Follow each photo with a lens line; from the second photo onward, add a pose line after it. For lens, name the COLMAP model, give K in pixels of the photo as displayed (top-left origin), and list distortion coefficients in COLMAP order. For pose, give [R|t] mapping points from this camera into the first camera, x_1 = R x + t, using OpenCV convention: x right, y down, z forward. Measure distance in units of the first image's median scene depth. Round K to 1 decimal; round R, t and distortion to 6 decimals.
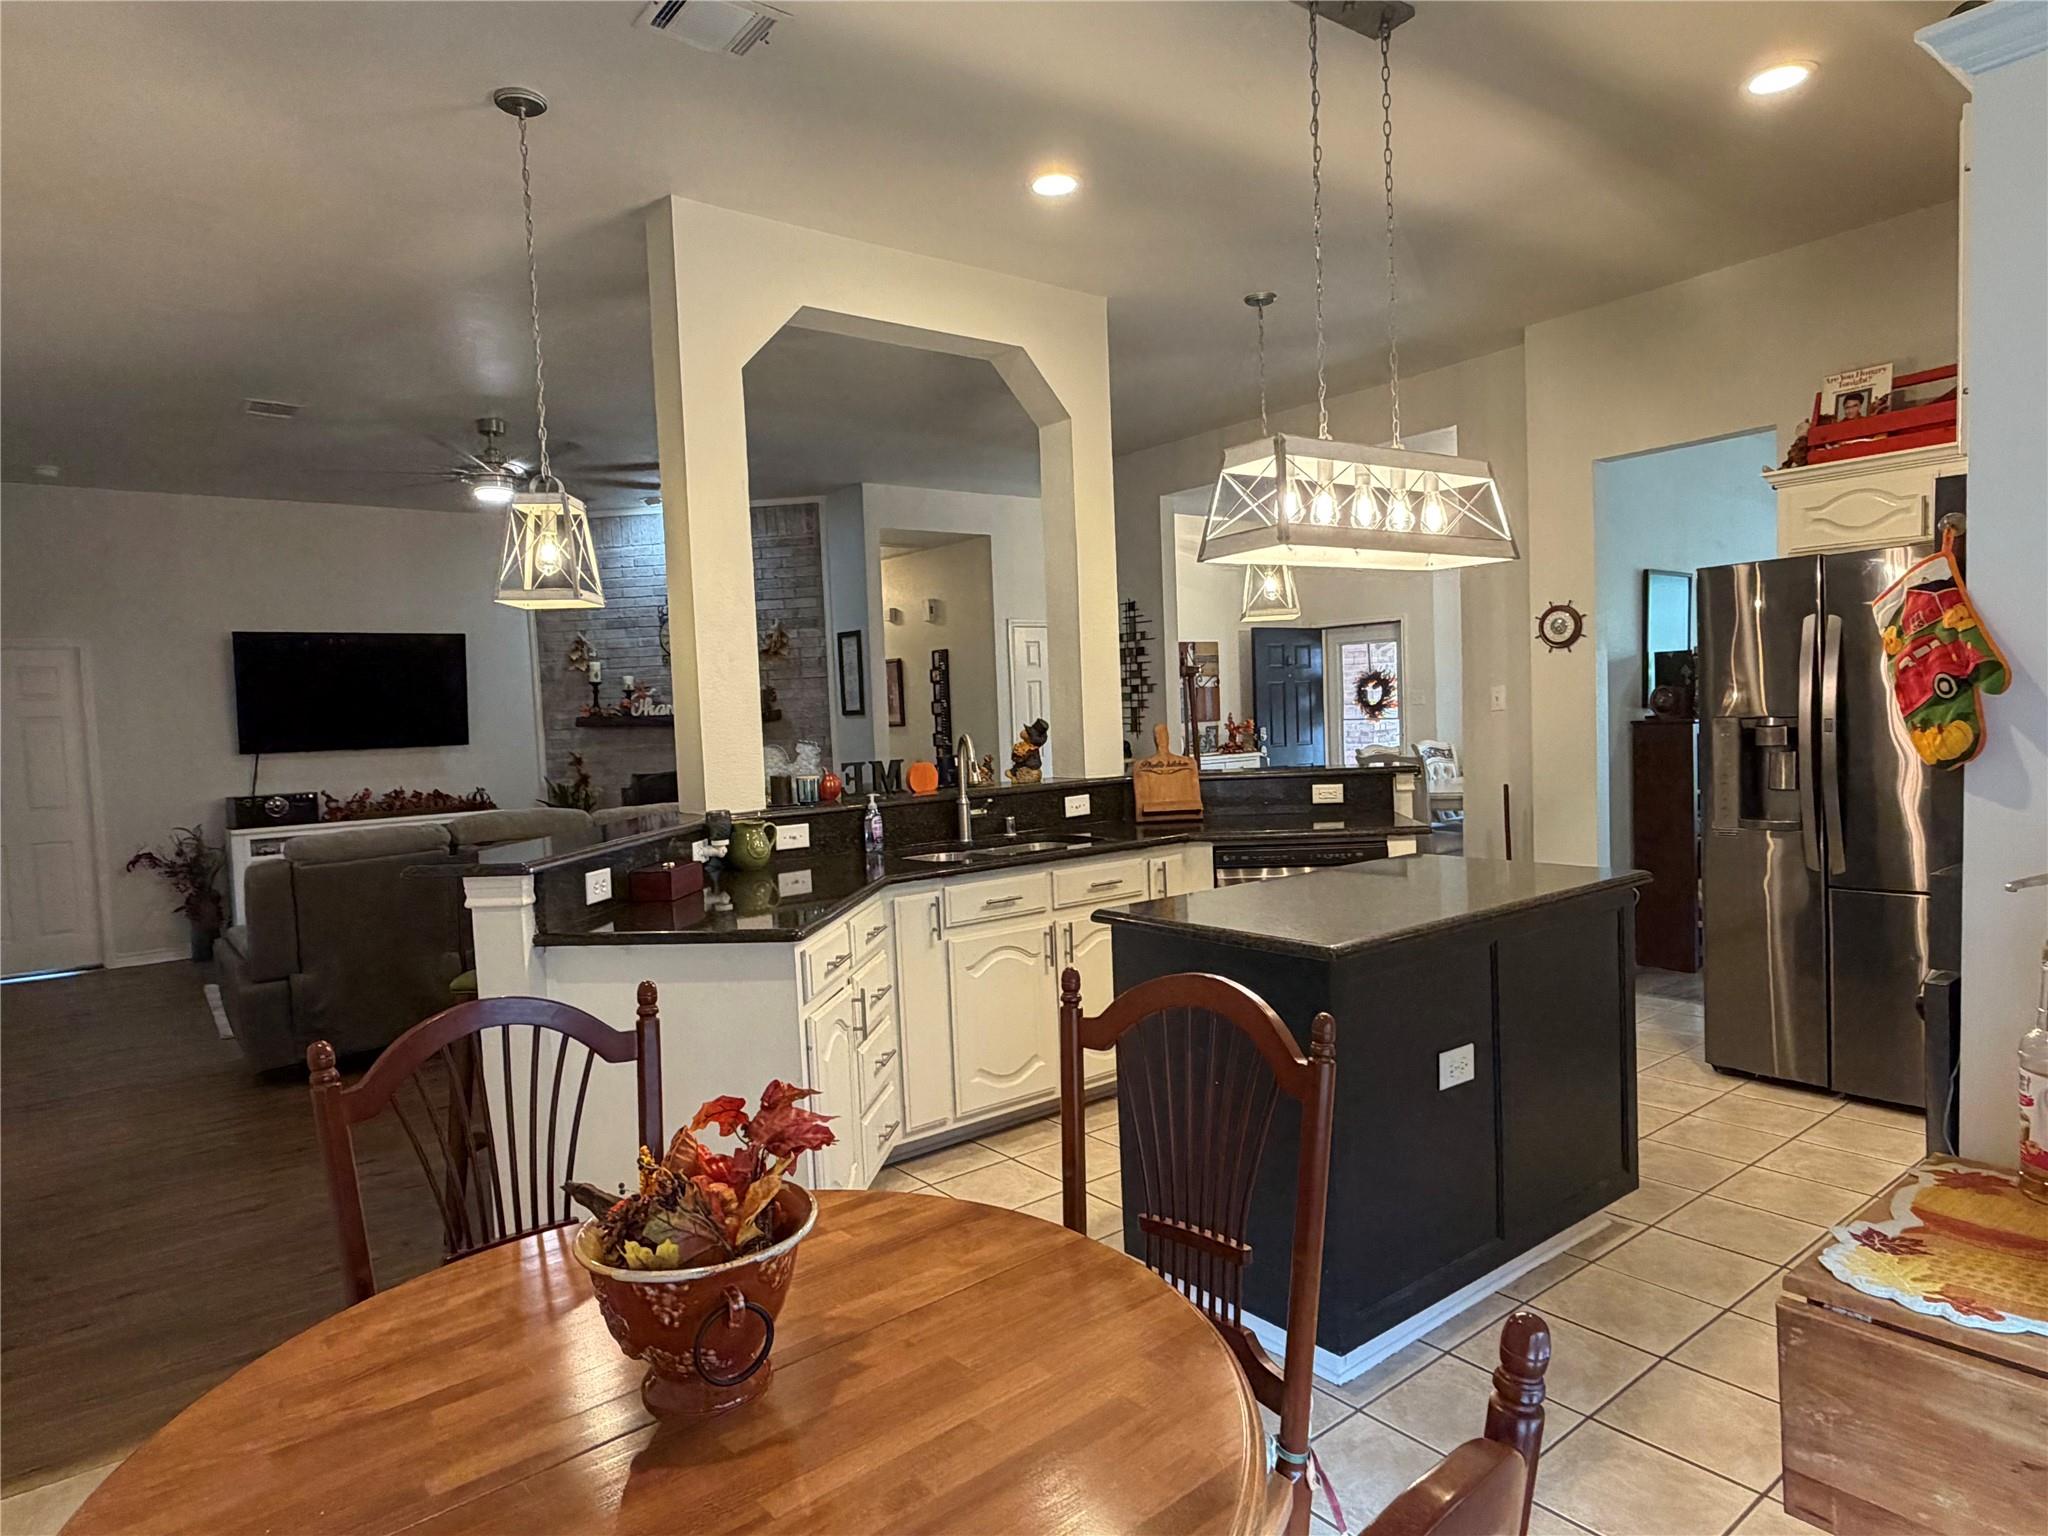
lens RADIAL K [[1195.9, 0, 1009.4], [0, 1195.9, 762.3], [0, 0, 1]] dist [0.004011, 0.001326]
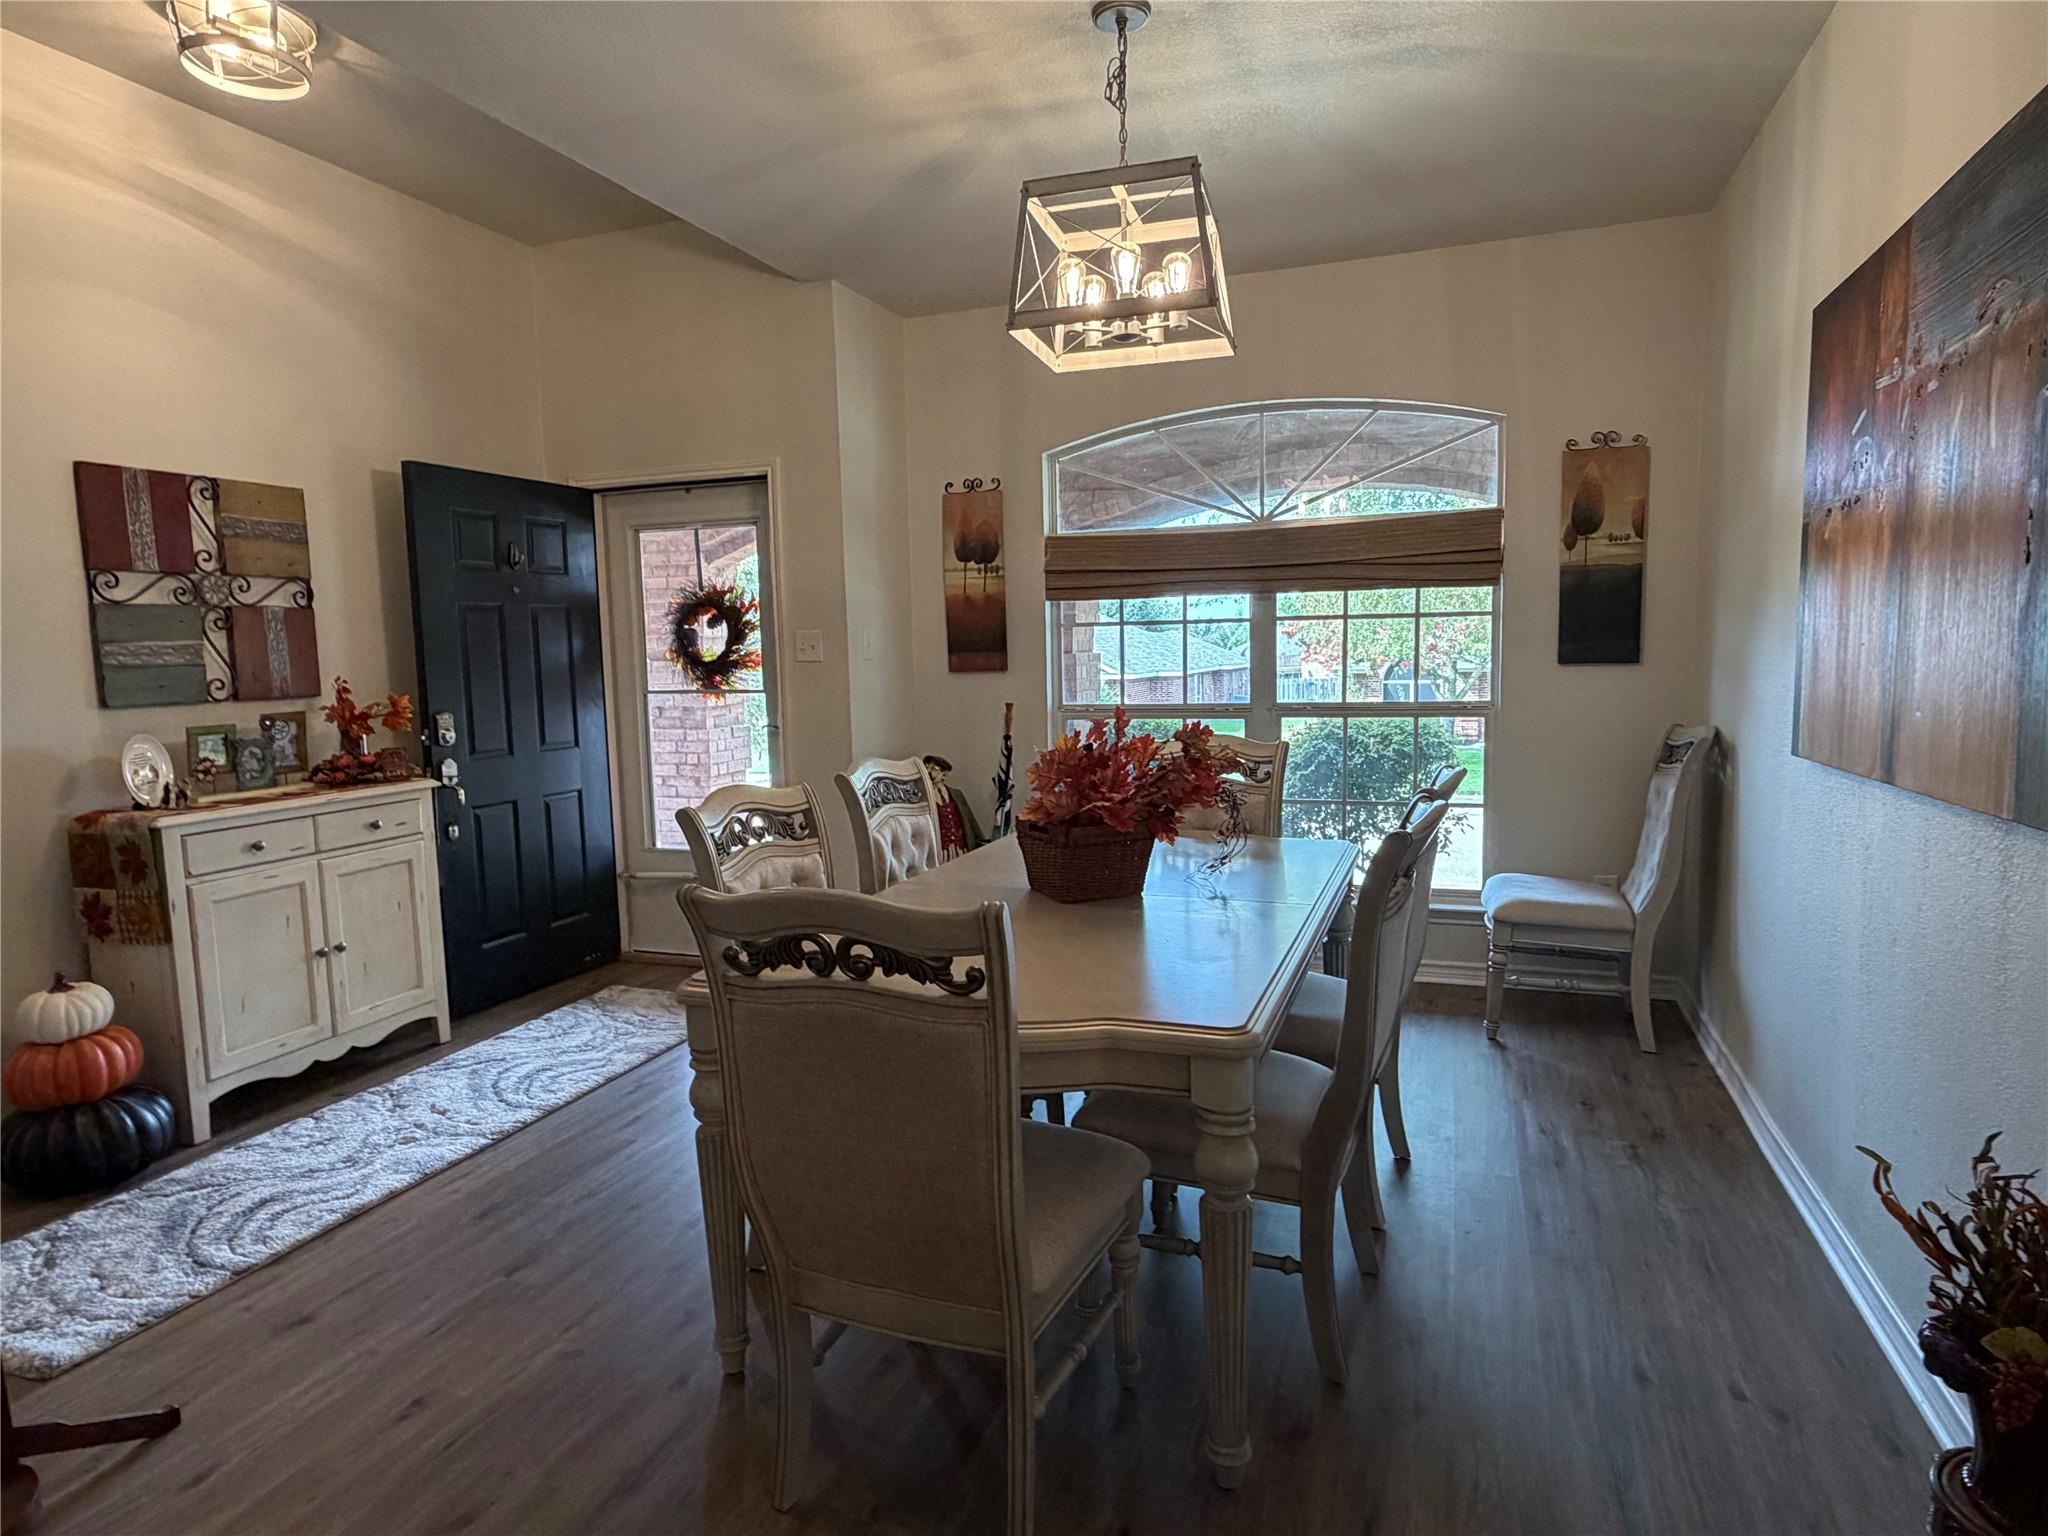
lens RADIAL K [[1195.9, 0, 1025.0], [0, 1195.9, 772.5], [0, 0, 1]] dist [0.004011, 0.001326]
pose [[0.843925, -0.036981, 0.535184, 0.219259], [0.013405, 0.998763, 0.047875, -0.035721], [-0.536293, -0.033229, 0.843378, 0.755777]]
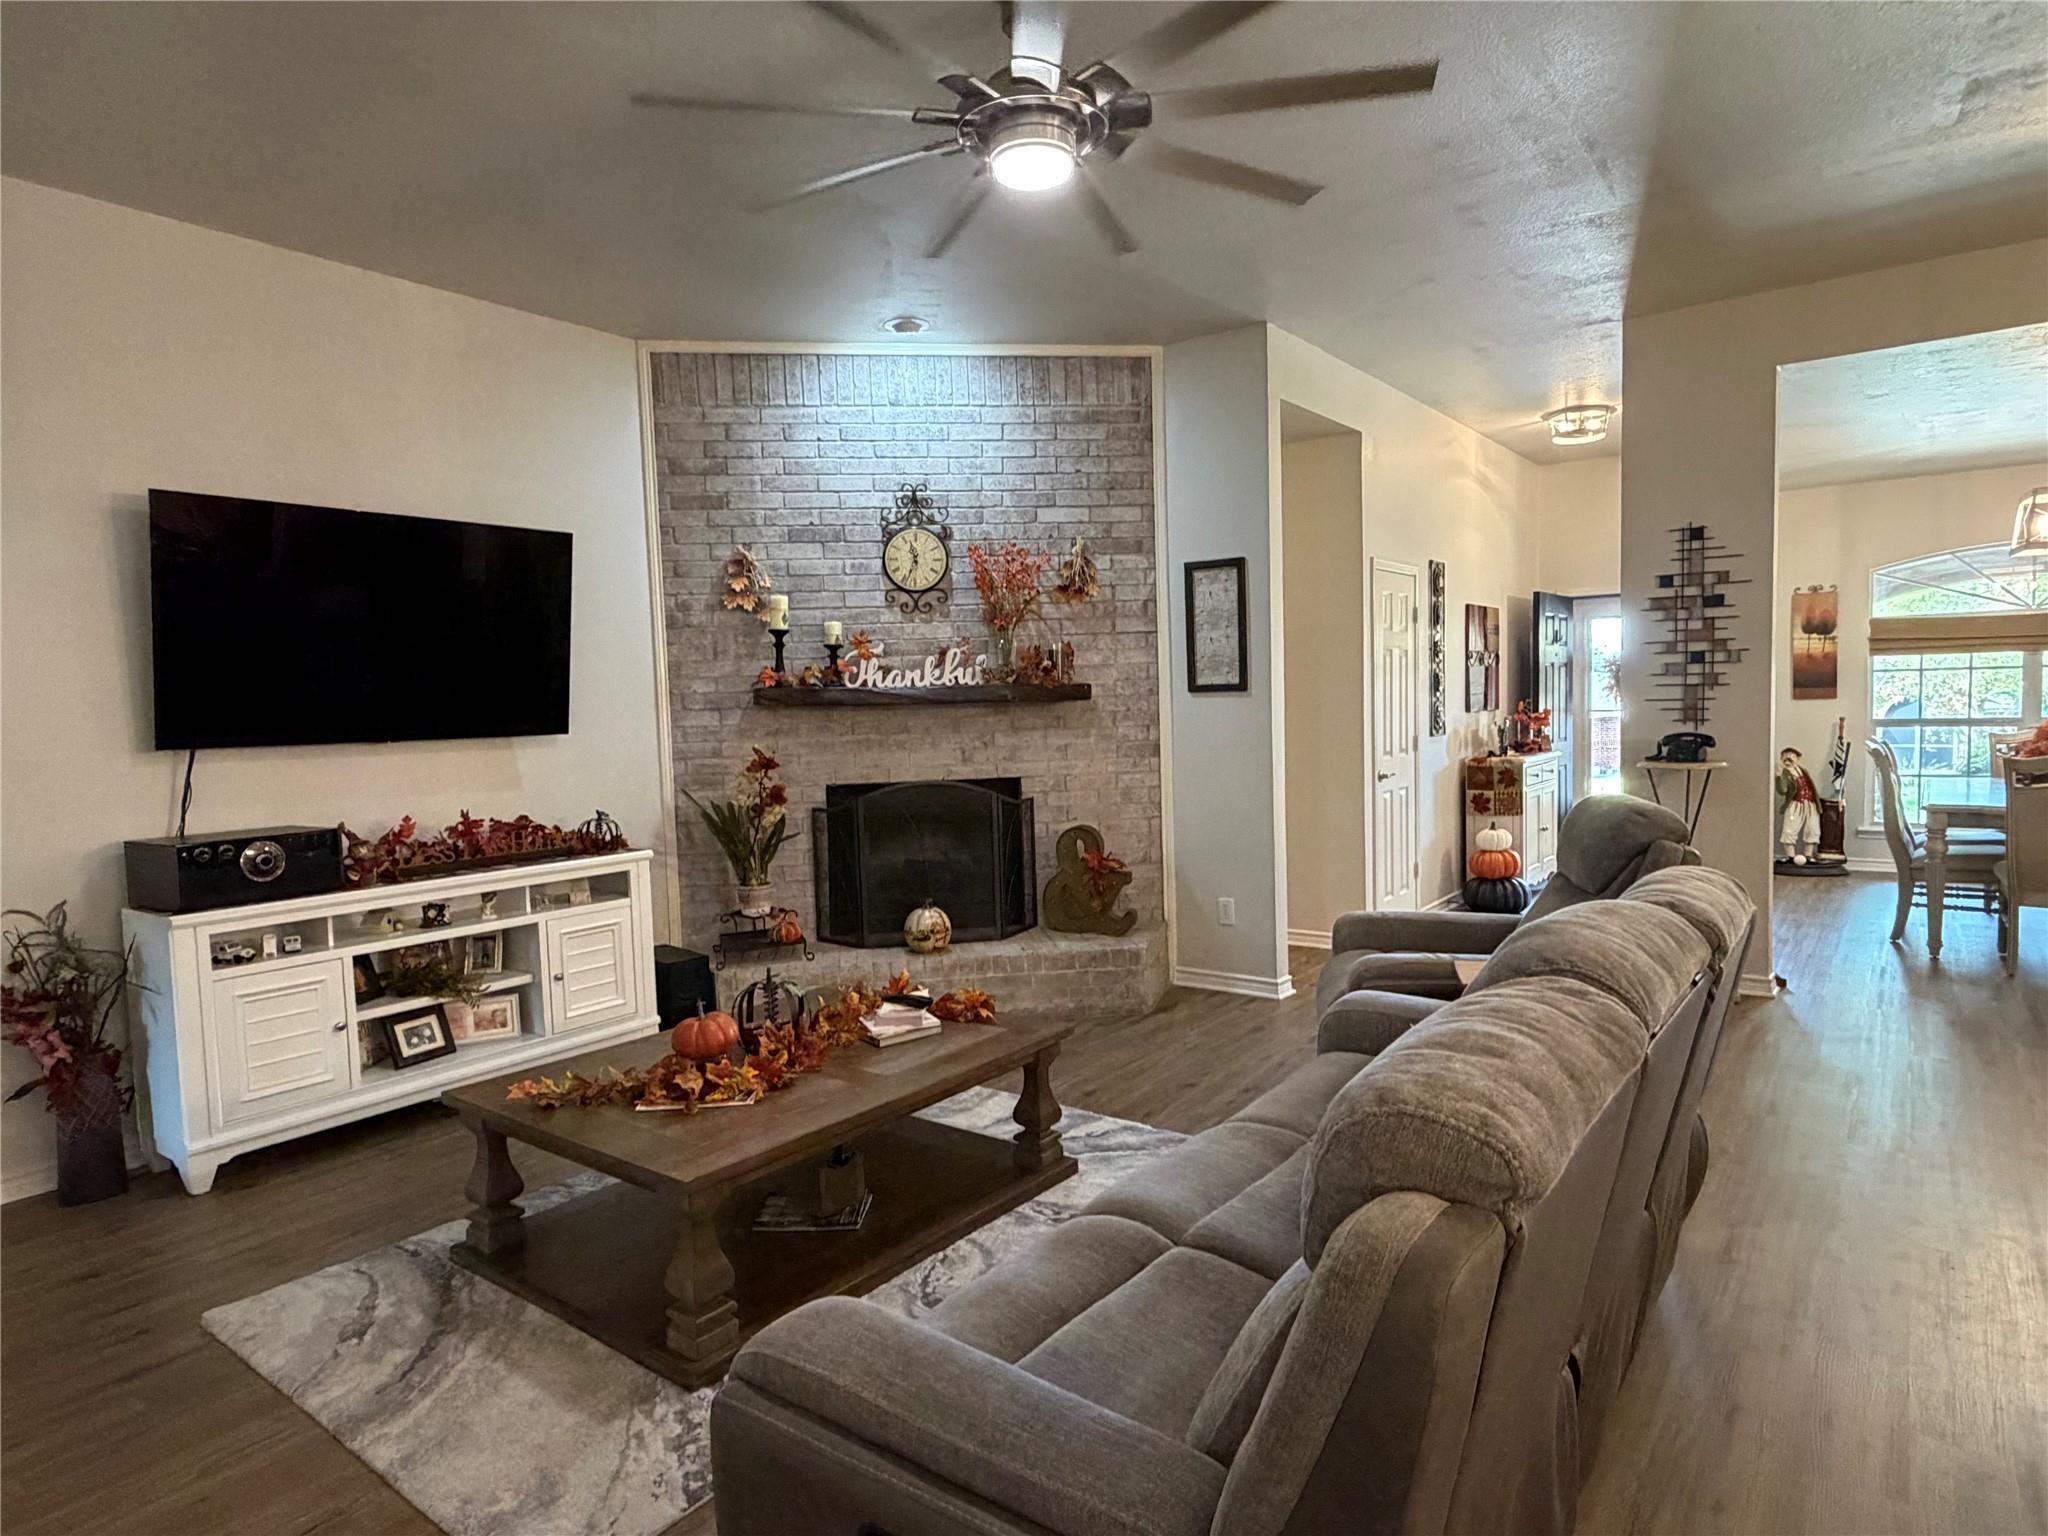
lens RADIAL K [[1195.9, 0, 1031.6], [0, 1195.9, 761.7], [0, 0, 1]] dist [0.004011, 0.001326]
pose [[0.964023, 0.000525, 0.265820, -0.438514], [-0.001116, 0.999997, 0.002070, -0.003555], [-0.265818, -0.002292, 0.964021, 0.454026]]
